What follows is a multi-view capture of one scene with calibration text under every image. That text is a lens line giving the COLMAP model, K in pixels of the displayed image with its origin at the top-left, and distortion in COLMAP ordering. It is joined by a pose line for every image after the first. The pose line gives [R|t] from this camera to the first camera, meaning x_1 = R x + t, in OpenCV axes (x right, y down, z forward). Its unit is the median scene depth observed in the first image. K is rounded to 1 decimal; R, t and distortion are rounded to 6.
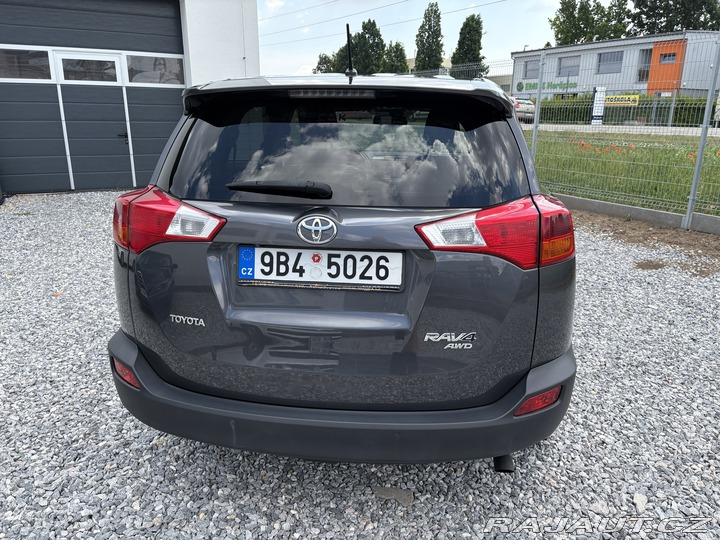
lens RADIAL K [[563.5, 0, 357.0], [0, 563.5, 270.2], [0, 0, 1]] dist [0.044110, -0.044955]
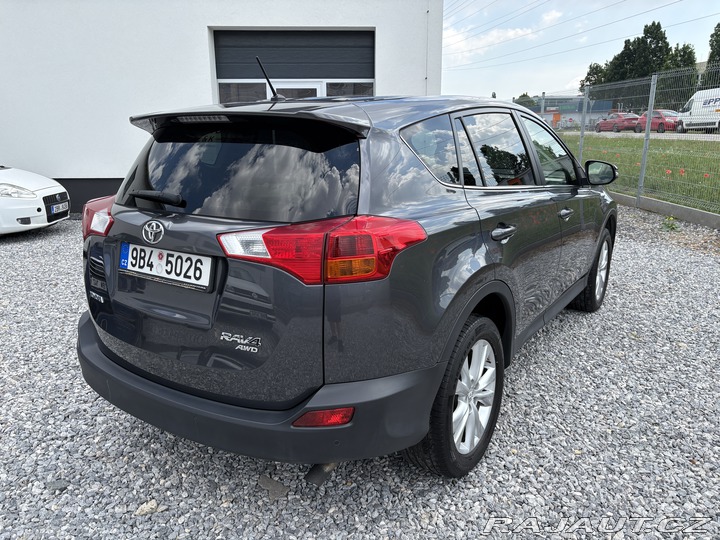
lens RADIAL K [[563.5, 0, 363.1], [0, 563.5, 269.9], [0, 0, 1]] dist [0.044110, -0.044955]
pose [[0.886365, 0.096079, -0.452908, 0.841510], [-0.107686, 0.994185, 0.000157, -0.038629], [0.450290, 0.048633, 0.891557, 0.129690]]
